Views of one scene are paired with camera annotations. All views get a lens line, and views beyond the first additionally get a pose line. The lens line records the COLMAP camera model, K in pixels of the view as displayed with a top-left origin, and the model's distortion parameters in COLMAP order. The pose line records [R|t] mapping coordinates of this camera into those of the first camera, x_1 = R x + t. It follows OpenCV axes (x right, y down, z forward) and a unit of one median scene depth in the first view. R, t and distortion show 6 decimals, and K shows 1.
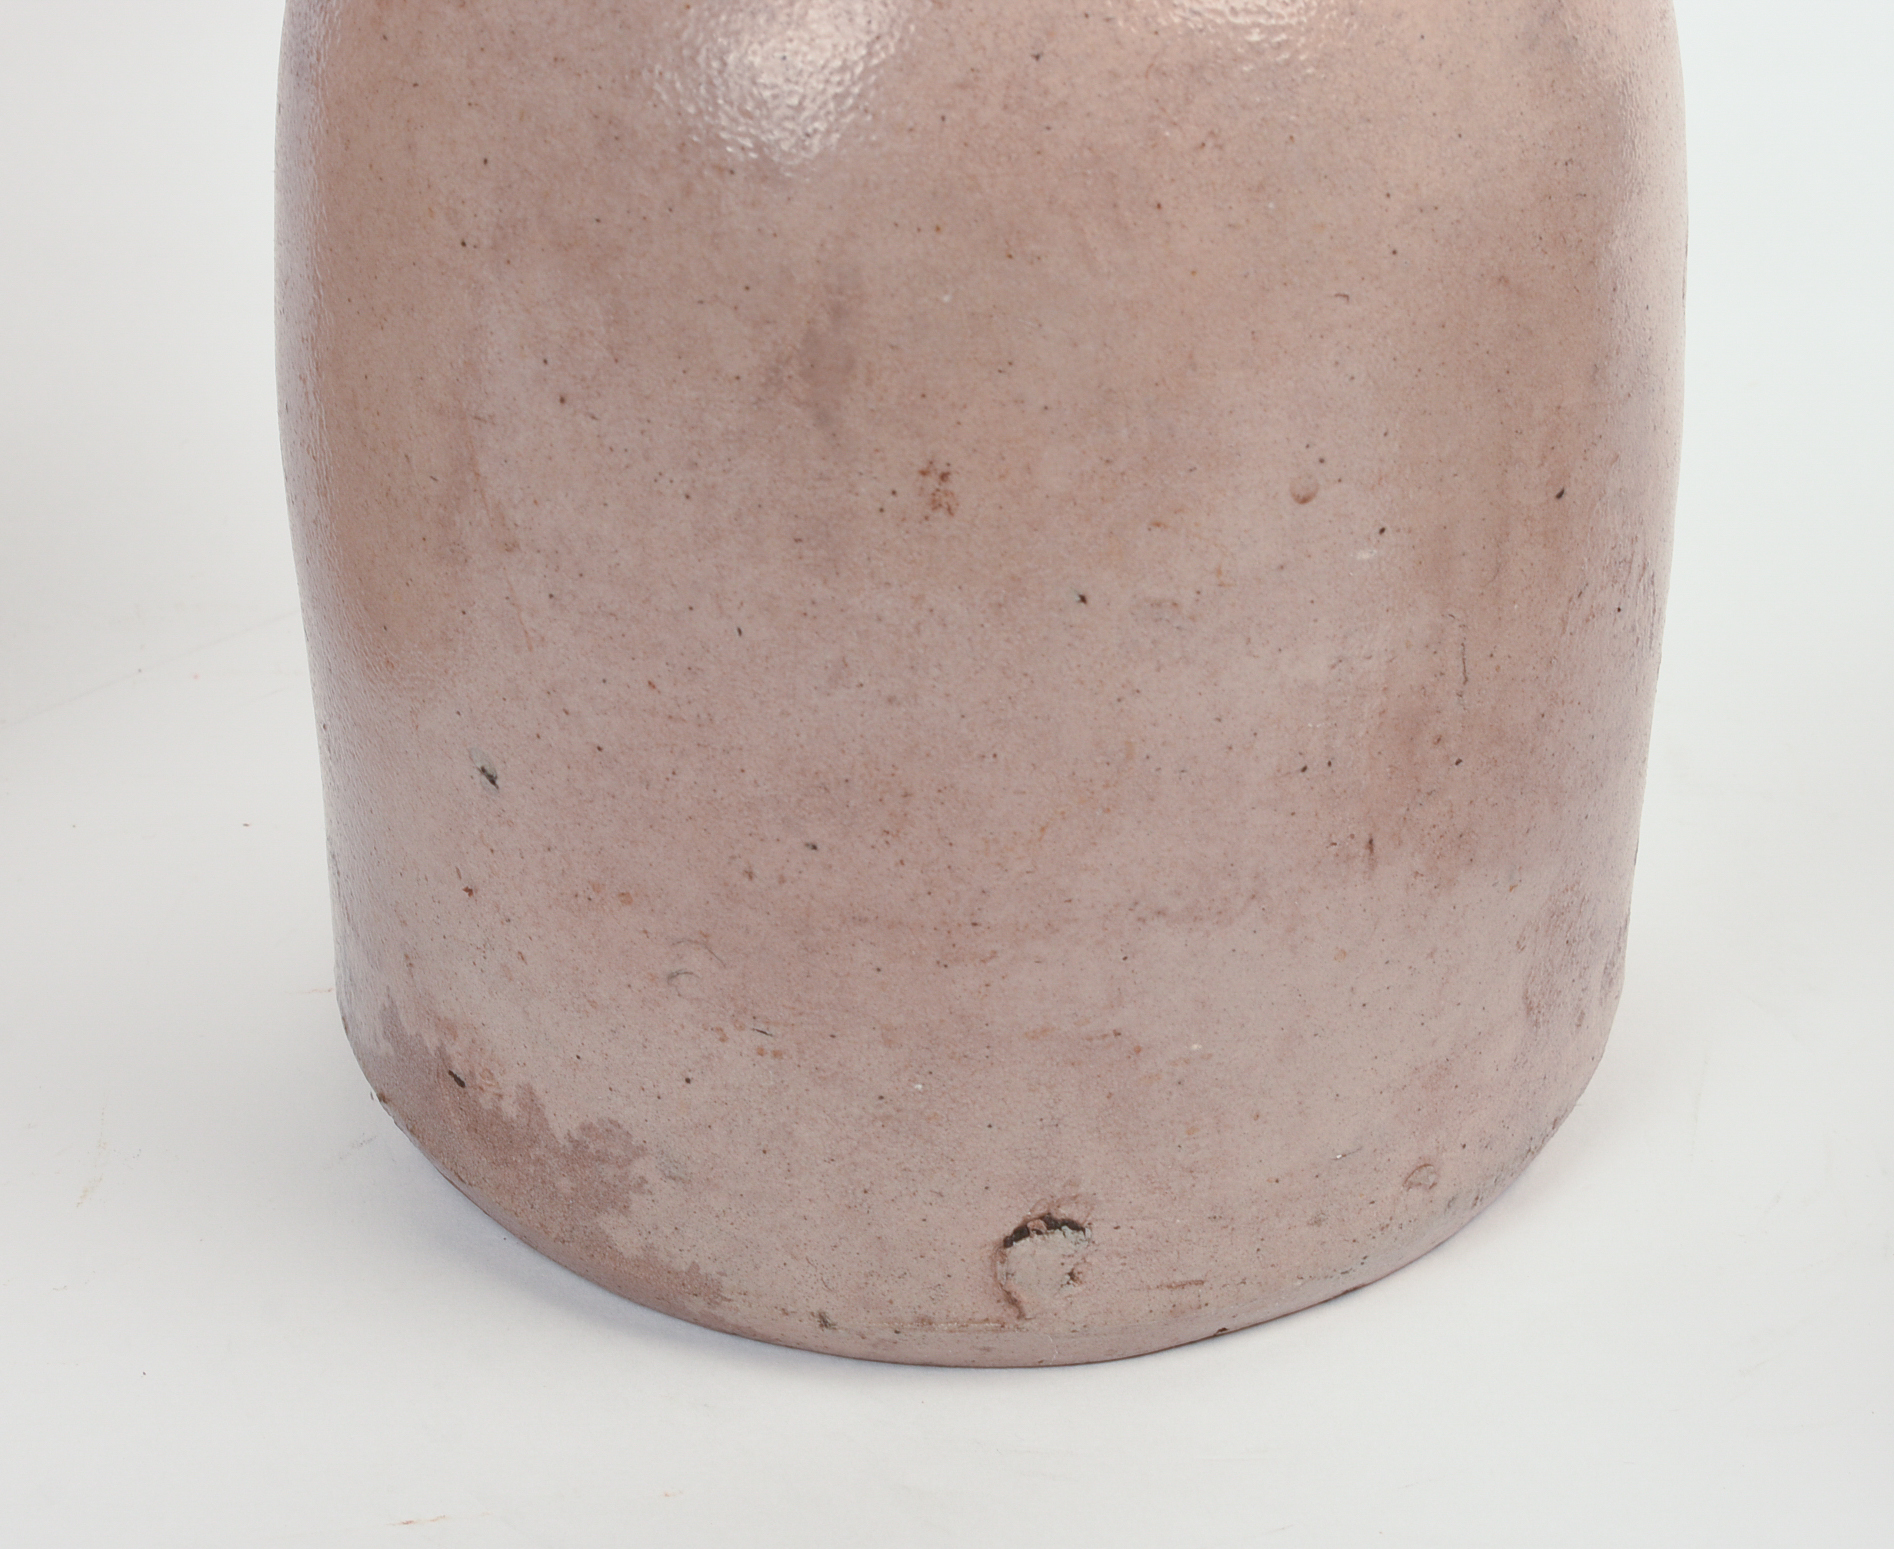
lens RADIAL K [[6196.8, 0, 947.1], [0, 6196.8, 773.5], [0, 0, 1]] dist [0.015196, 0.000000]
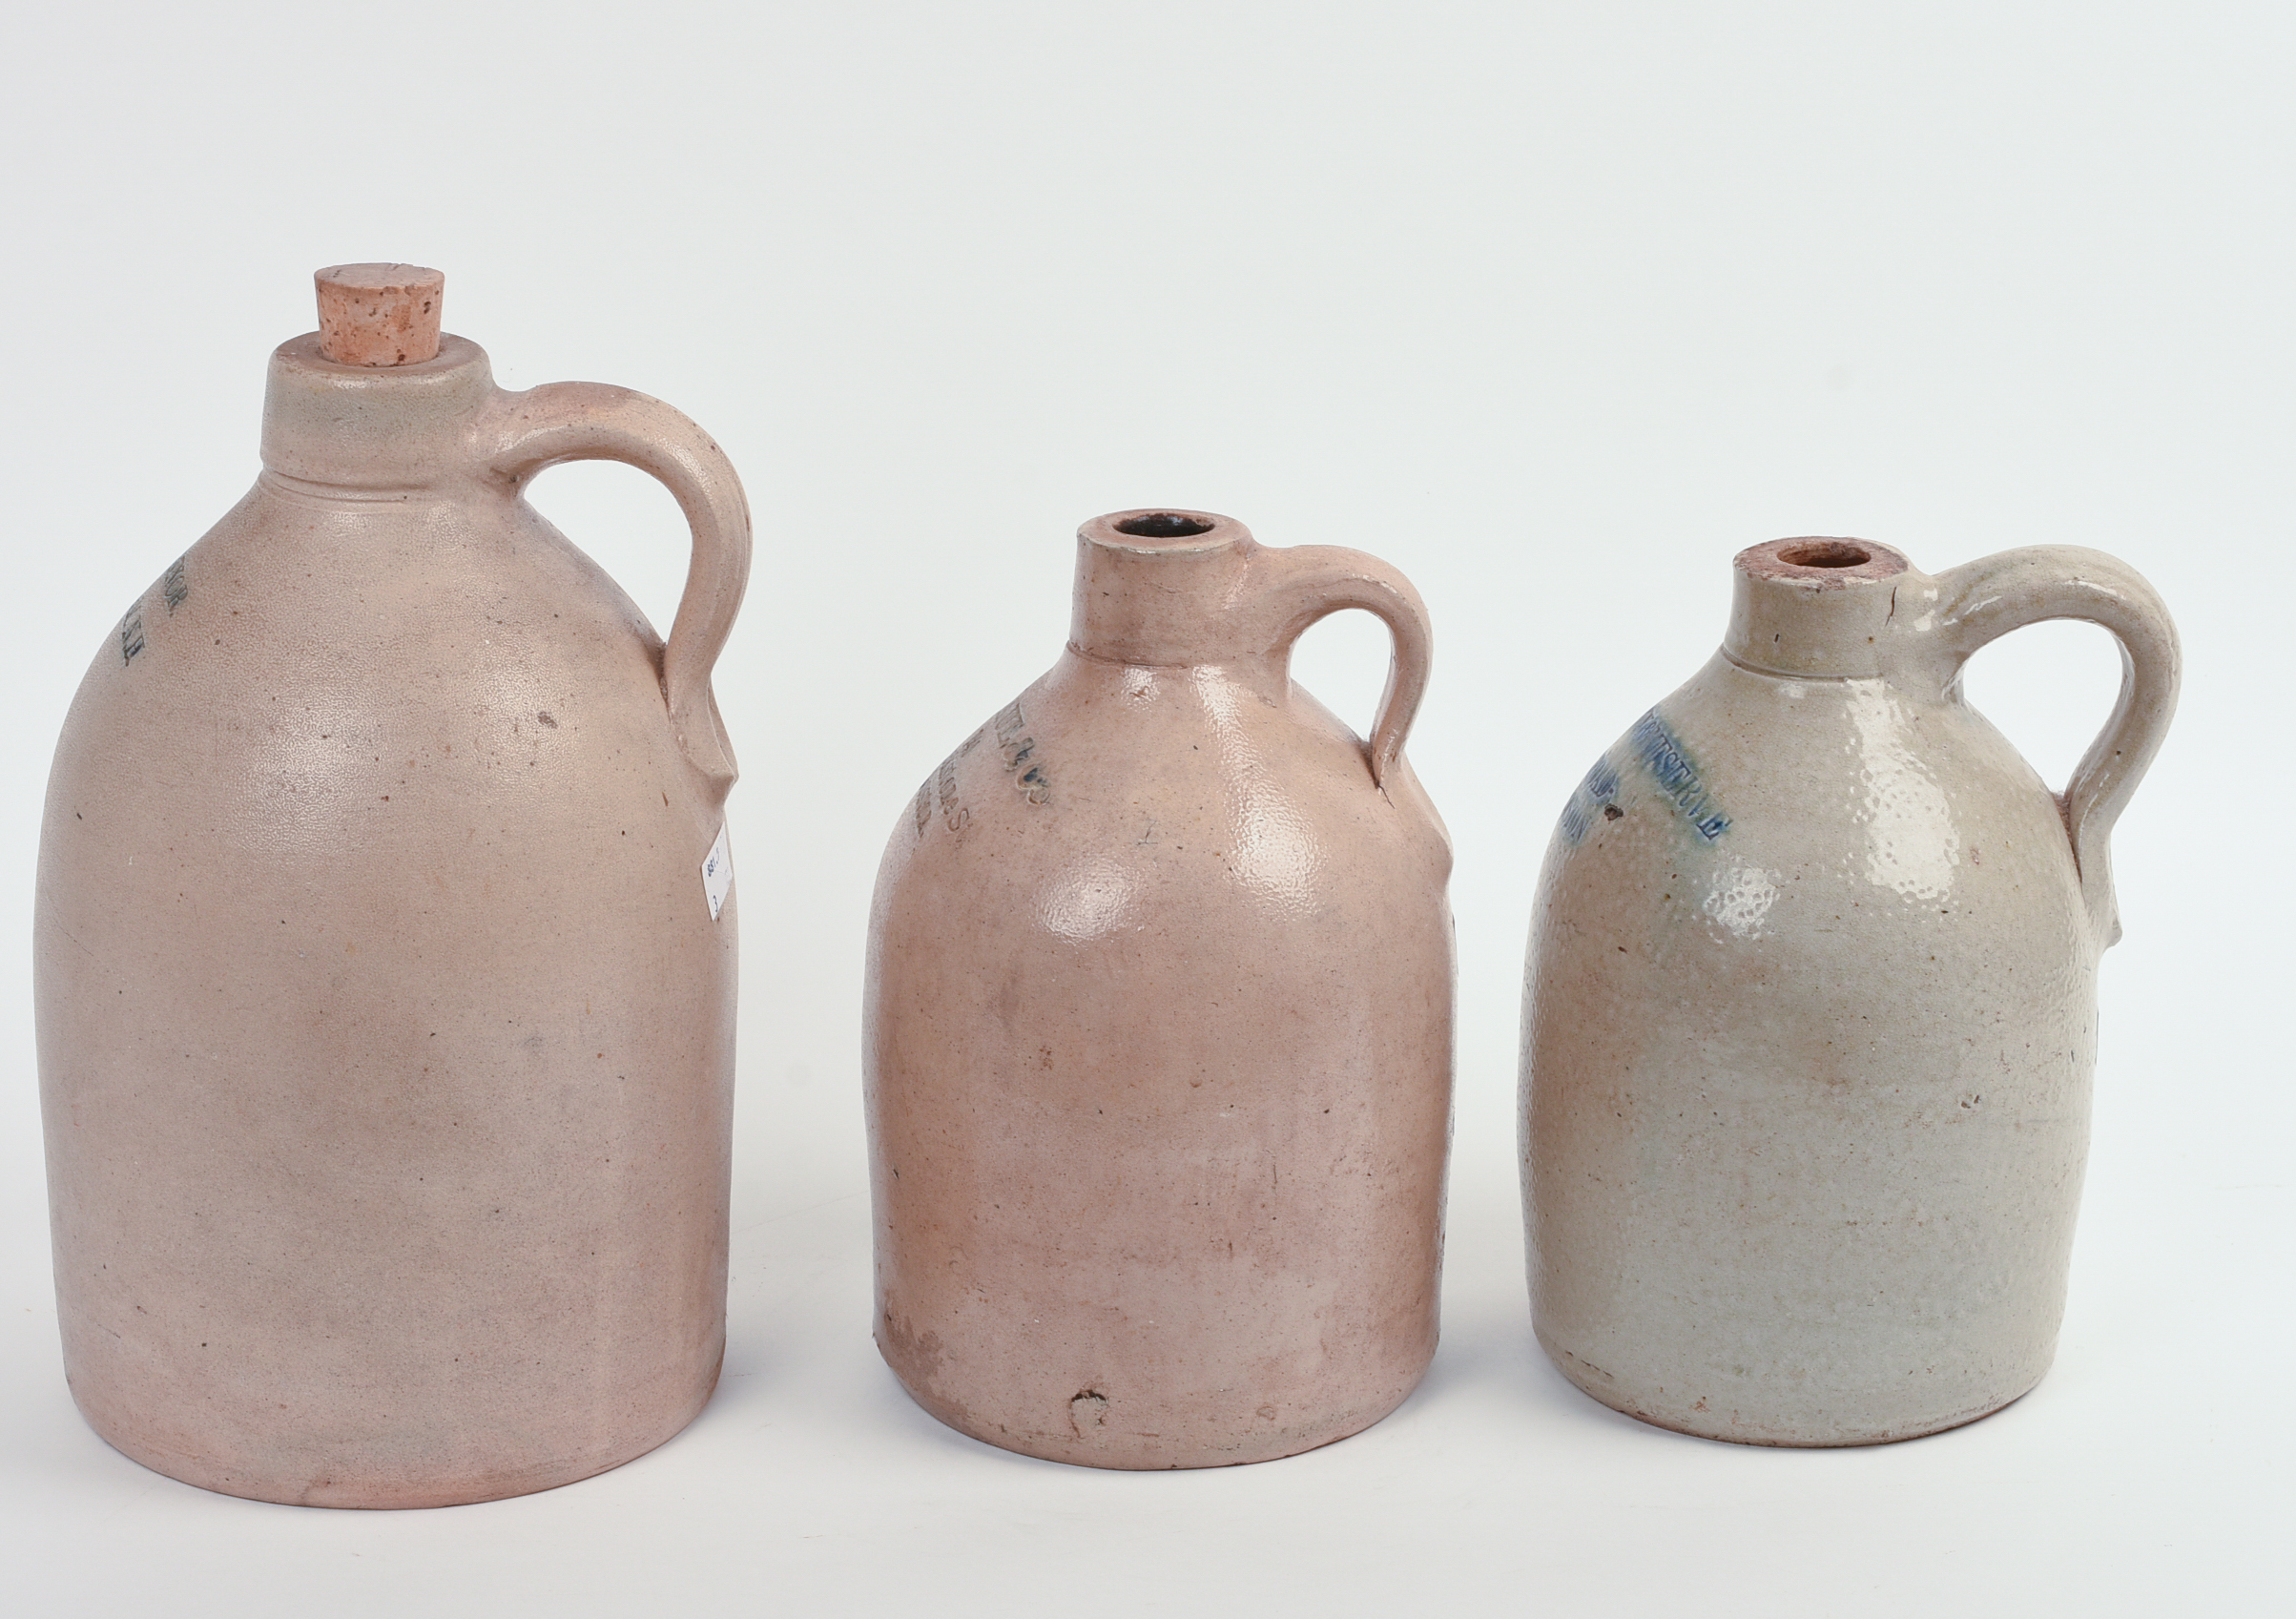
lens RADIAL K [[5311.4, 0, 1161.7], [0, 5311.4, 813.8], [0, 0, 1]] dist [0.099441, 0.000000]
pose [[0.953782, 0.114256, -0.277931, 0.596765], [-0.171258, 0.966669, -0.190320, 0.246447], [0.246922, 0.229122, 0.941559, -0.983487]]
